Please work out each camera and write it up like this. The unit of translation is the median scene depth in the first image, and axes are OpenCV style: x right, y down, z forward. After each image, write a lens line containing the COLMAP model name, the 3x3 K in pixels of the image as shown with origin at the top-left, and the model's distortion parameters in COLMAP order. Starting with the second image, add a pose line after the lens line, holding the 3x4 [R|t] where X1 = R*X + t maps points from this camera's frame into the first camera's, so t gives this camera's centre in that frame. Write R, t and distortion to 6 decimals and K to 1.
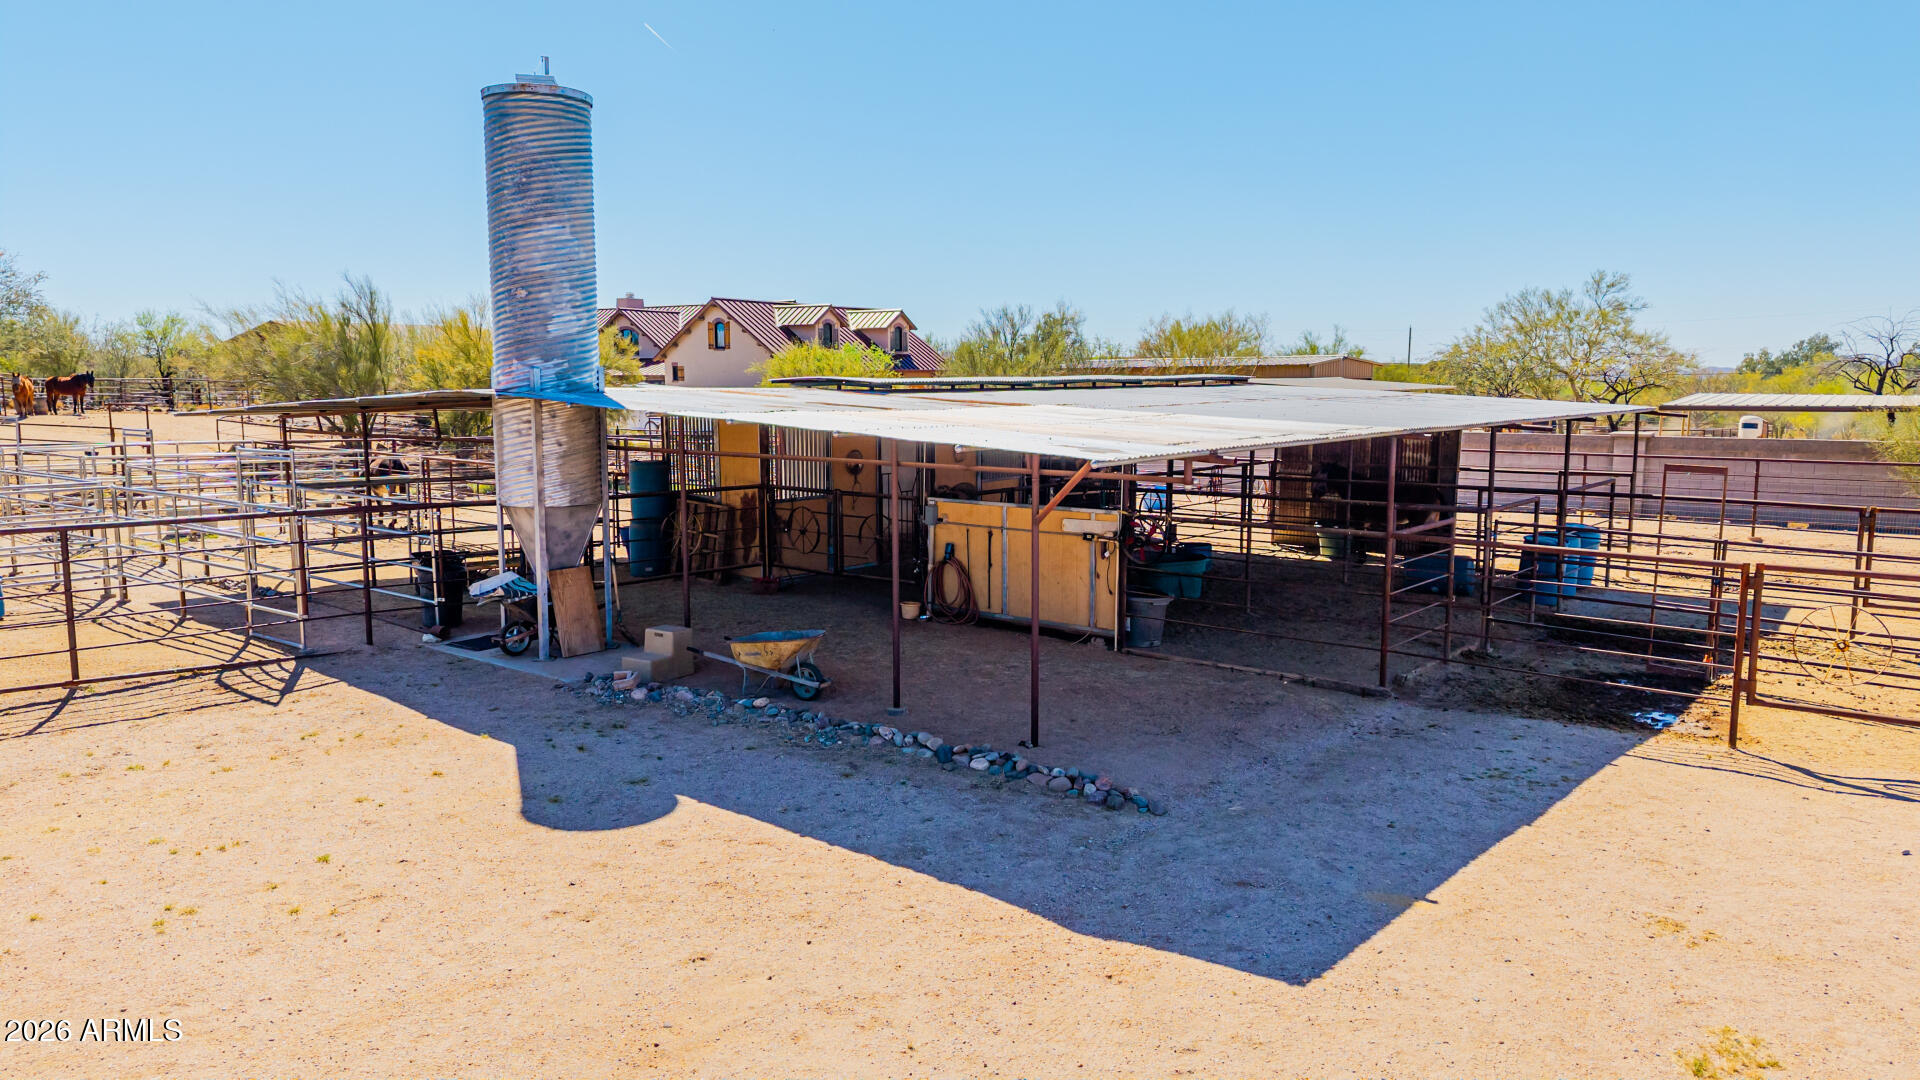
lens RADIAL K [[1274.9, 0, 944.6], [0, 1274.9, 546.4], [0, 0, 1]] dist [0.046310, -0.054296]
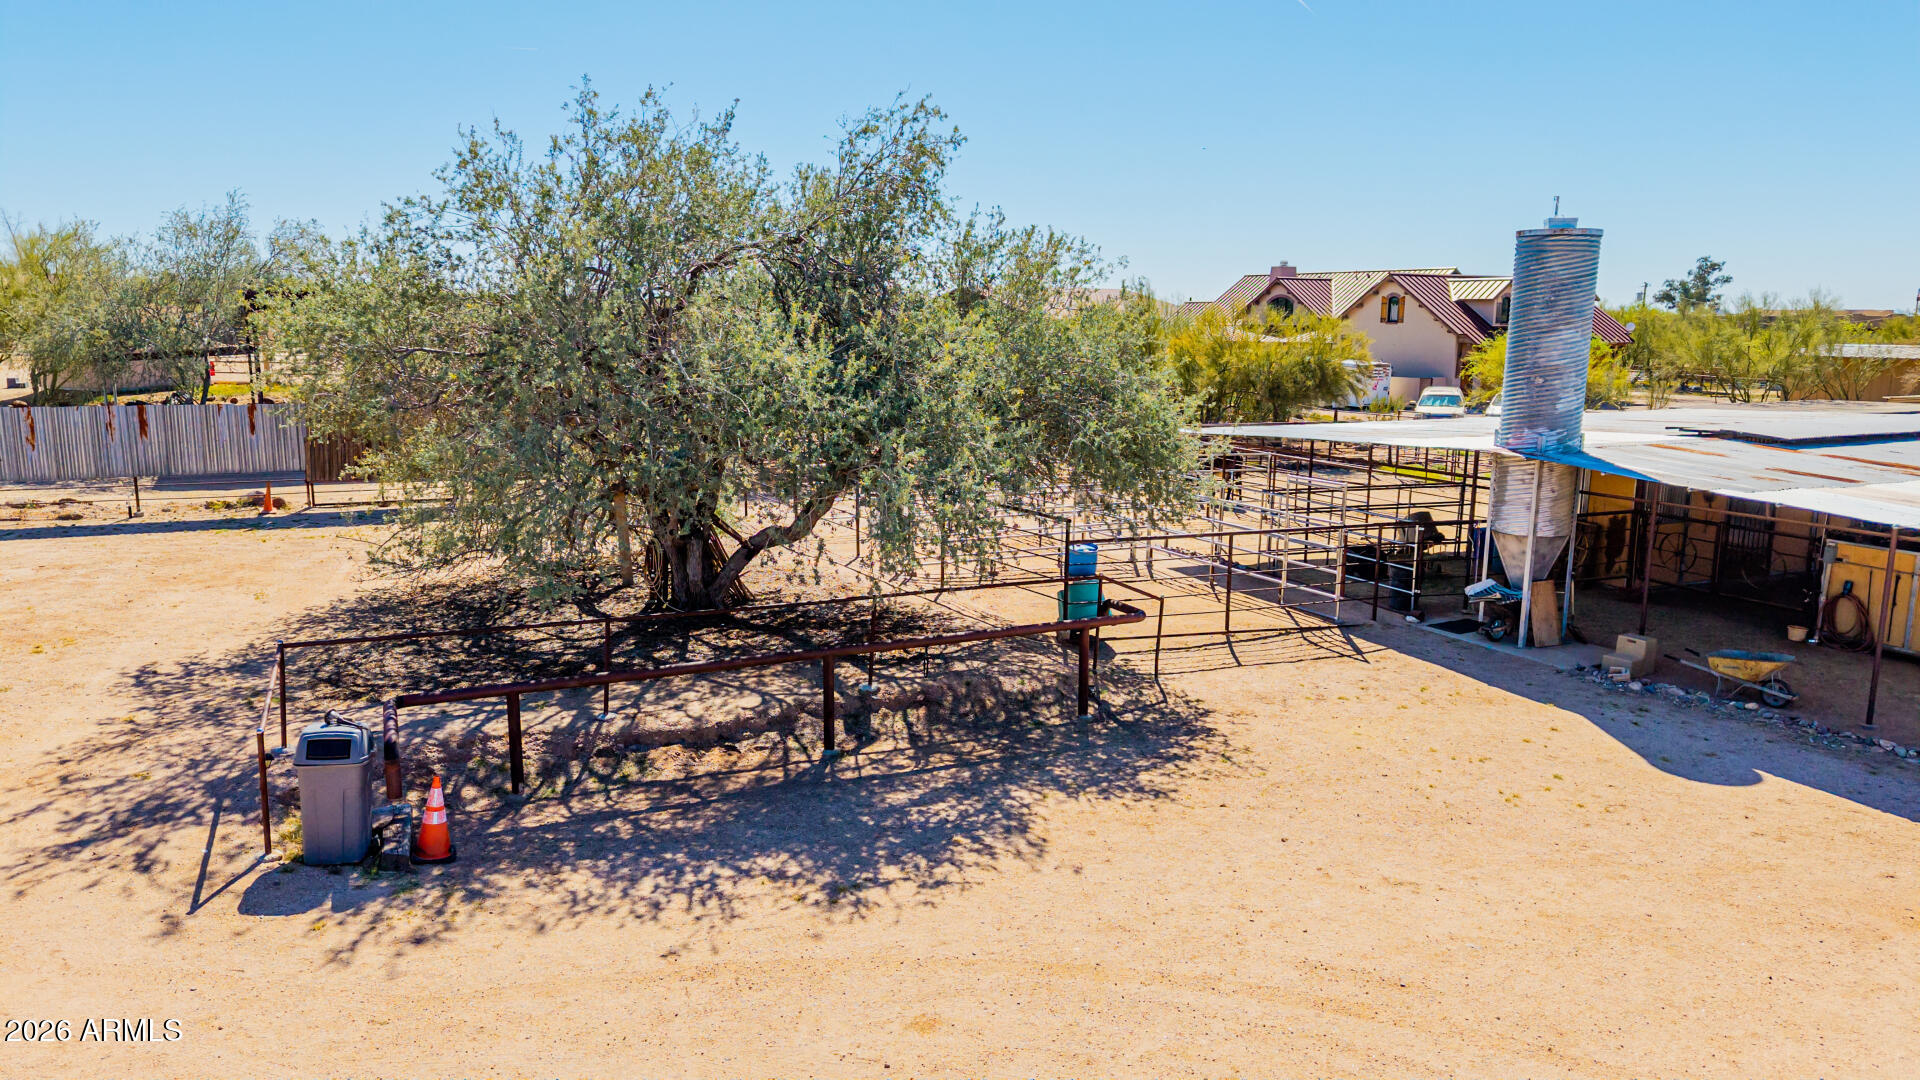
lens RADIAL K [[1282.4, 0, 951.1], [0, 1282.4, 539.6], [0, 0, 1]] dist [0.039264, -0.042224]
pose [[0.911972, 0.080739, -0.402228, -0.354139], [-0.064298, 0.996456, 0.054234, -0.067010], [0.405182, -0.023597, 0.913932, -0.542812]]
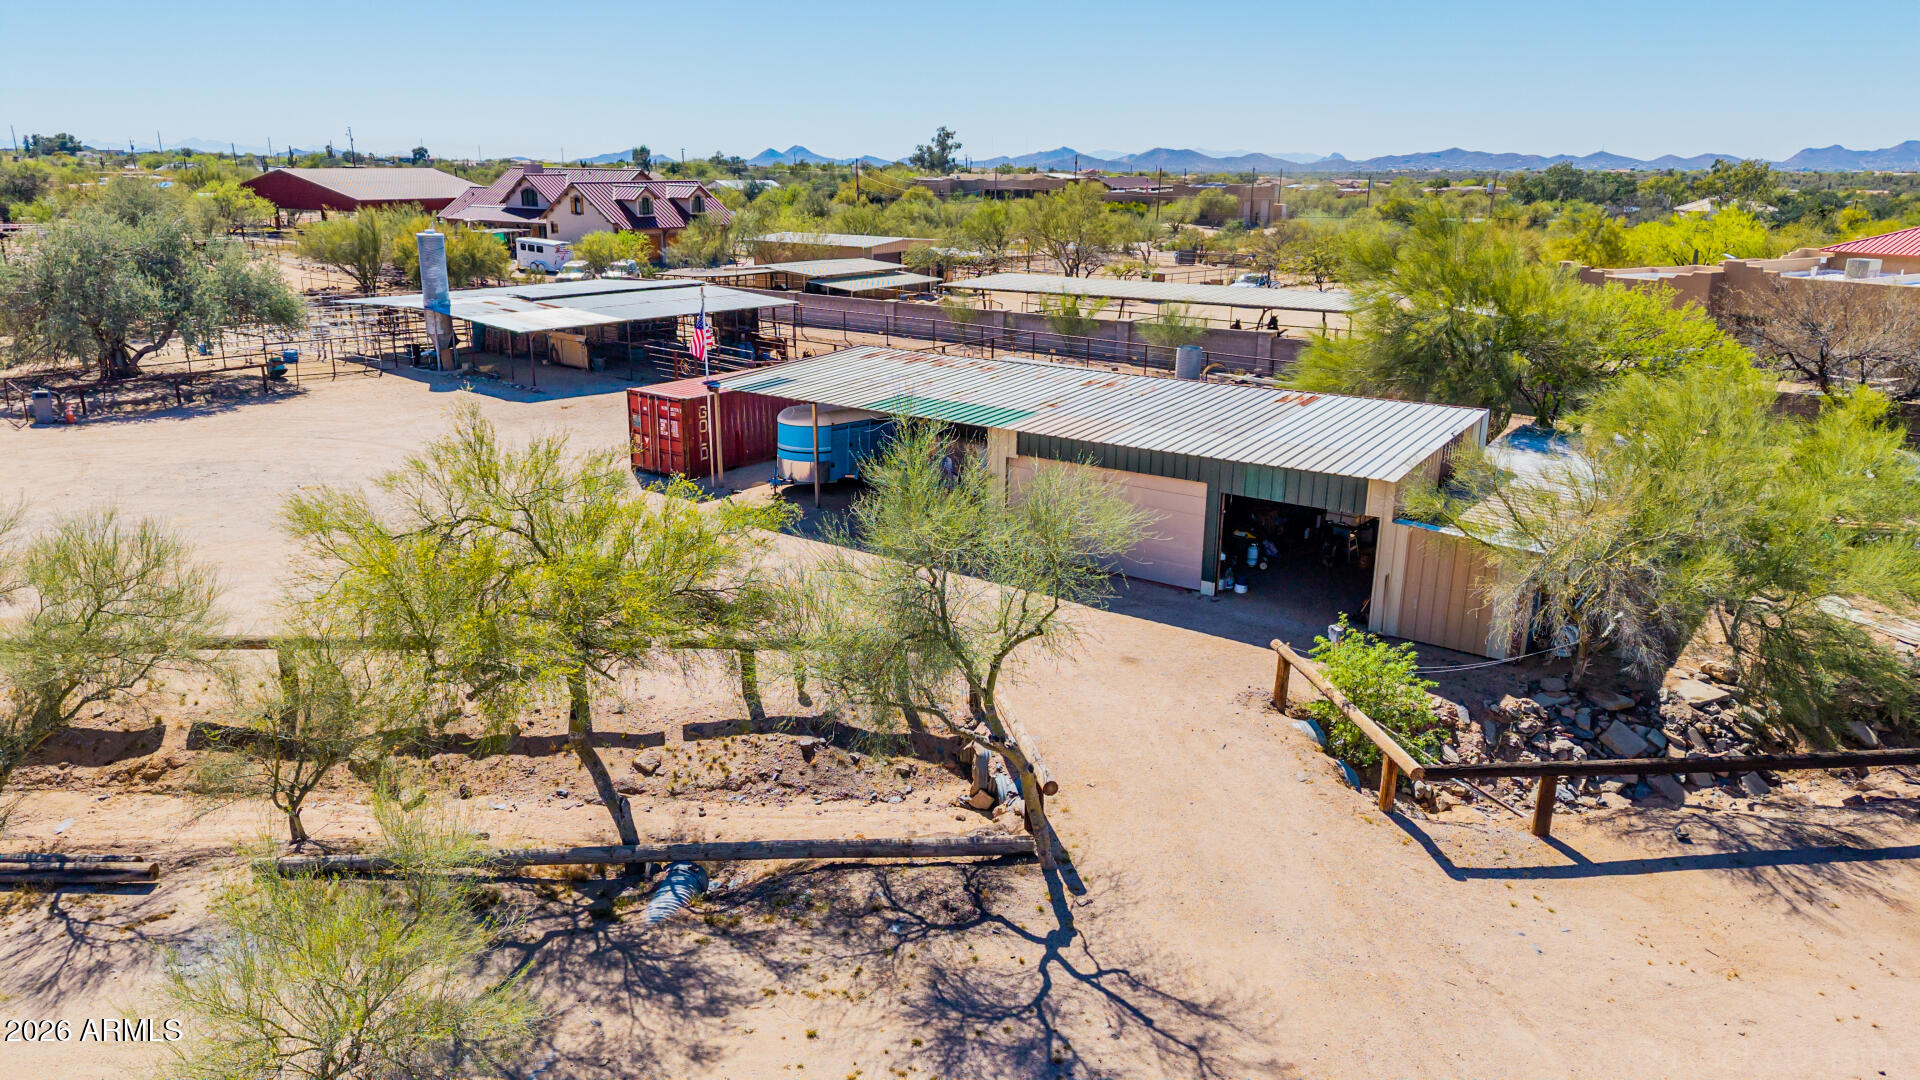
lens RADIAL K [[1282.4, 0, 951.1], [0, 1282.4, 539.6], [0, 0, 1]] dist [0.039264, -0.042224]
pose [[0.999776, 0.004230, 0.020745, 1.383606], [-0.007456, 0.987410, 0.158007, -0.050815], [-0.019816, -0.158126, 0.987220, -3.569097]]
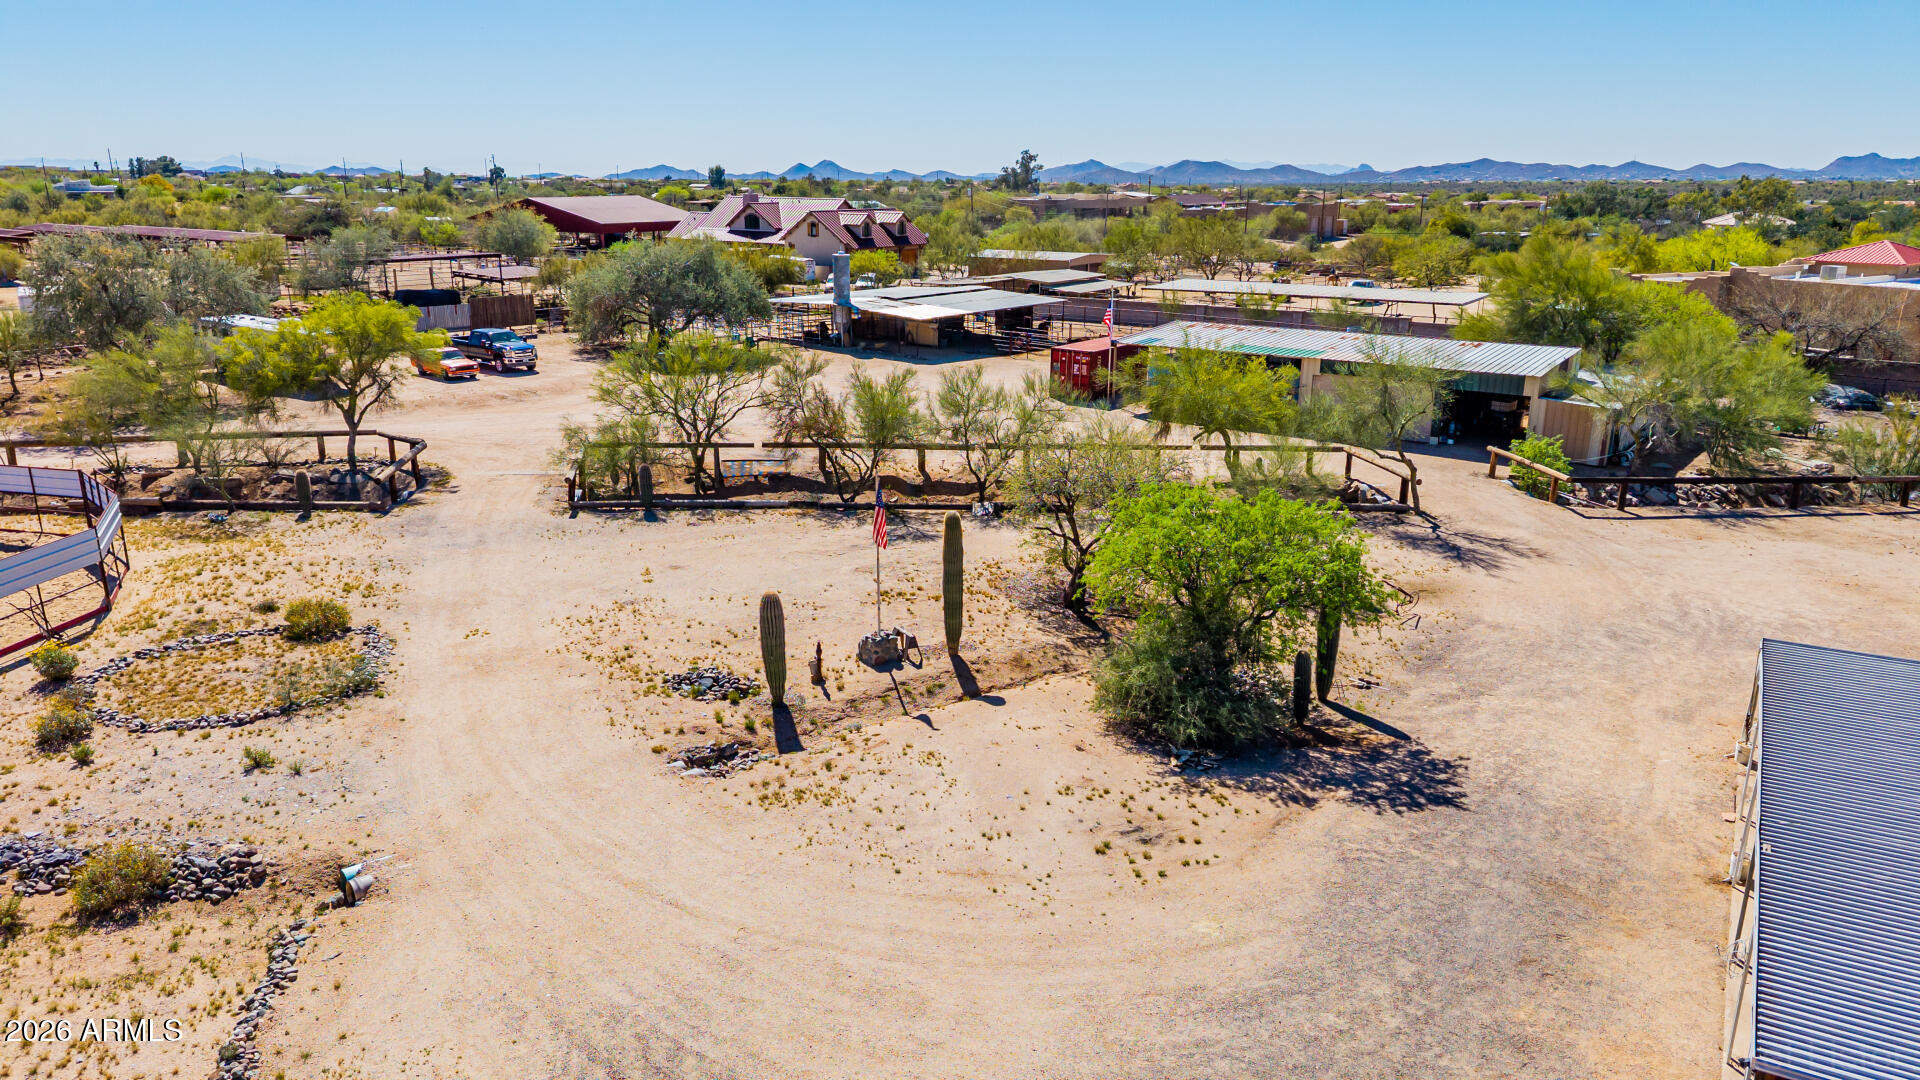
lens RADIAL K [[1285.3, 0, 952.6], [0, 1285.3, 536.1], [0, 0, 1]] dist [0.028826, -0.023511]
pose [[0.999991, 0.003977, 0.001268, 0.233642], [-0.004120, 0.989262, 0.146096, 0.088862], [-0.000673, -0.146100, 0.989270, -5.730042]]
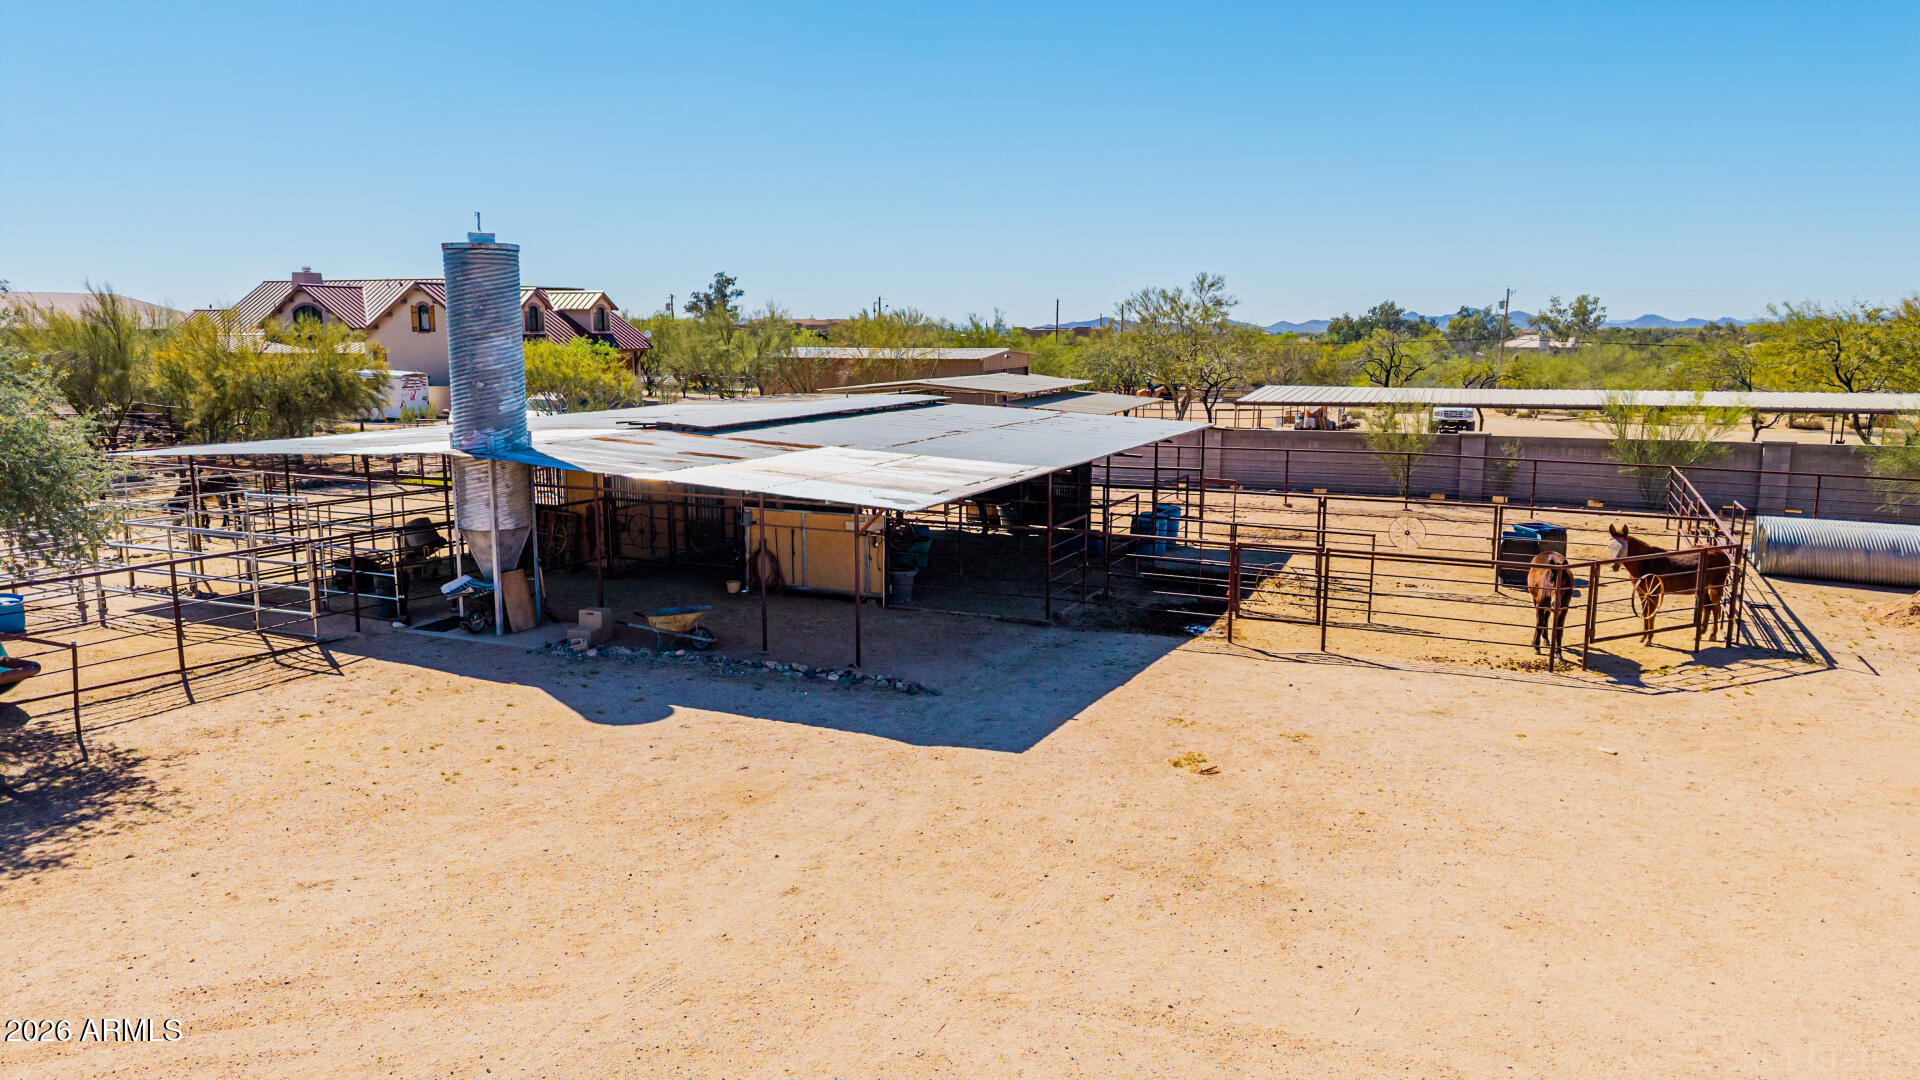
lens RADIAL K [[1282.4, 0, 951.1], [0, 1282.4, 539.6], [0, 0, 1]] dist [0.039264, -0.042224]
pose [[0.965923, -0.041206, 0.255530, -0.206106], [0.032981, 0.998793, 0.036390, -0.060947], [-0.256721, -0.026722, 0.966116, -0.585686]]
